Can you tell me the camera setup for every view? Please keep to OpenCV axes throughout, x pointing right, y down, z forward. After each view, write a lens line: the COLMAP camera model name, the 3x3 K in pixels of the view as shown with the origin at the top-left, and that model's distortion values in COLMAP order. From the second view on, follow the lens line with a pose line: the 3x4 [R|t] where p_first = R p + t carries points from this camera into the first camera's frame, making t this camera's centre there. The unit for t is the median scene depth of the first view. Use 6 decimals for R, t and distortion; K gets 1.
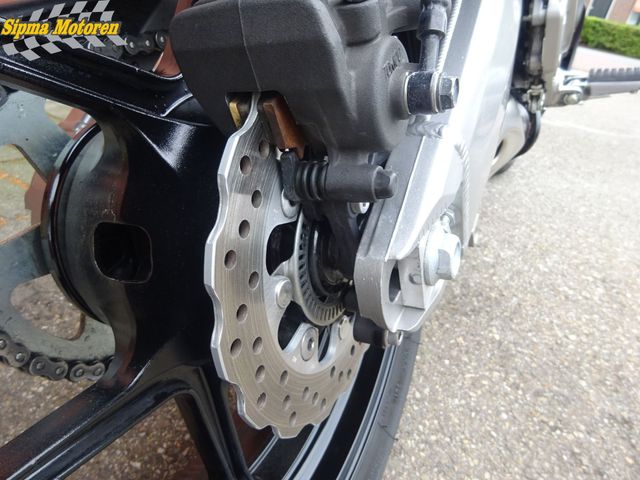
lens RADIAL K [[469.0, 0, 318.0], [0, 469.0, 239.2], [0, 0, 1]] dist [0.004631, -0.012140]
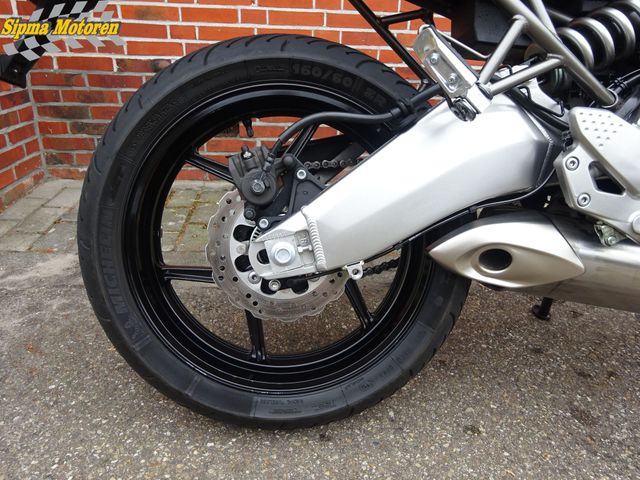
lens RADIAL K [[469.0, 0, 318.4], [0, 469.0, 239.0], [0, 0, 1]] dist [0.004631, -0.012140]
pose [[0.513653, 0.197683, -0.834914, 0.946396], [-0.366674, 0.930334, -0.005308, -0.038282], [0.775700, 0.308868, 0.550355, -0.091178]]
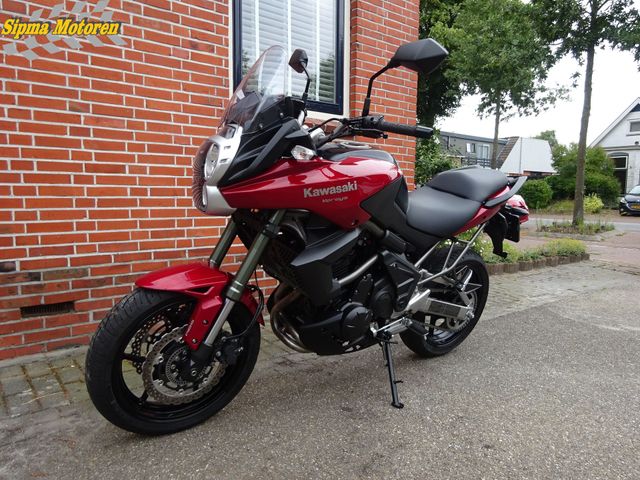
lens RADIAL K [[469.0, 0, 319.4], [0, 469.0, 240.3], [0, 0, 1]] dist [0.004631, -0.012140]
pose [[0.896611, -0.112403, -0.428316, 1.555877], [-0.081638, 0.908709, -0.409370, 0.404266], [0.435229, 0.402012, 0.805582, -1.518899]]
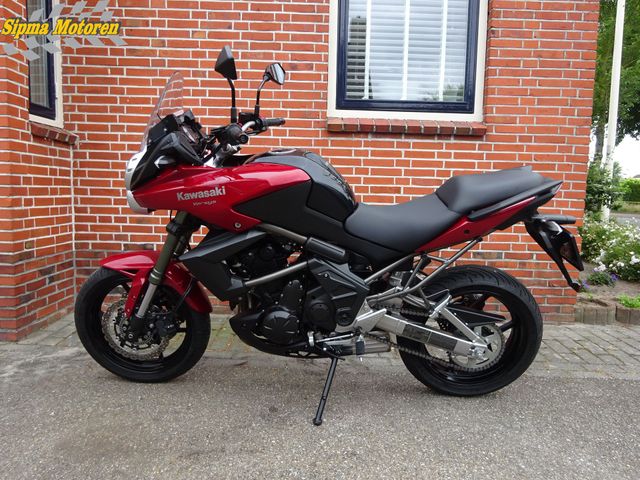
lens RADIAL K [[469.0, 0, 319.1], [0, 469.0, 239.5], [0, 0, 1]] dist [0.004631, -0.012140]
pose [[0.449119, -0.067216, -0.890940, 3.226487], [-0.386411, 0.884475, -0.261516, -0.146489], [0.805592, 0.461721, 0.371261, -0.017258]]
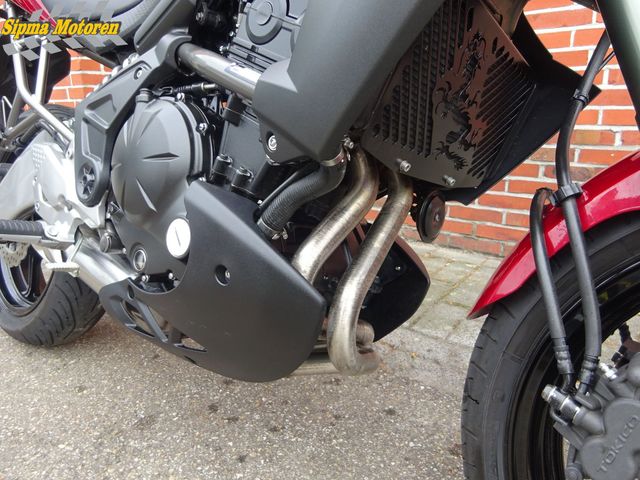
lens RADIAL K [[469.0, 0, 318.1], [0, 469.0, 238.5], [0, 0, 1]] dist [0.004631, -0.012140]
pose [[-0.200385, 0.106839, -0.973874, 1.583315], [-0.488301, 0.850880, 0.193820, -0.890479], [0.849357, 0.514382, -0.118334, 1.711587]]
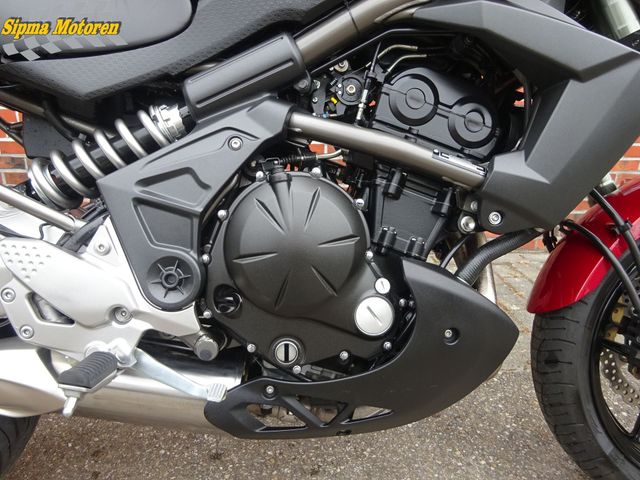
lens RADIAL K [[469.0, 0, 311.6], [0, 469.0, 222.1], [0, 0, 1]] dist [0.004631, -0.012140]
pose [[0.508016, 0.068797, -0.858595, 1.464330], [-0.343132, 0.930460, -0.128470, -0.581671], [0.790050, 0.359877, 0.496295, 0.725818]]
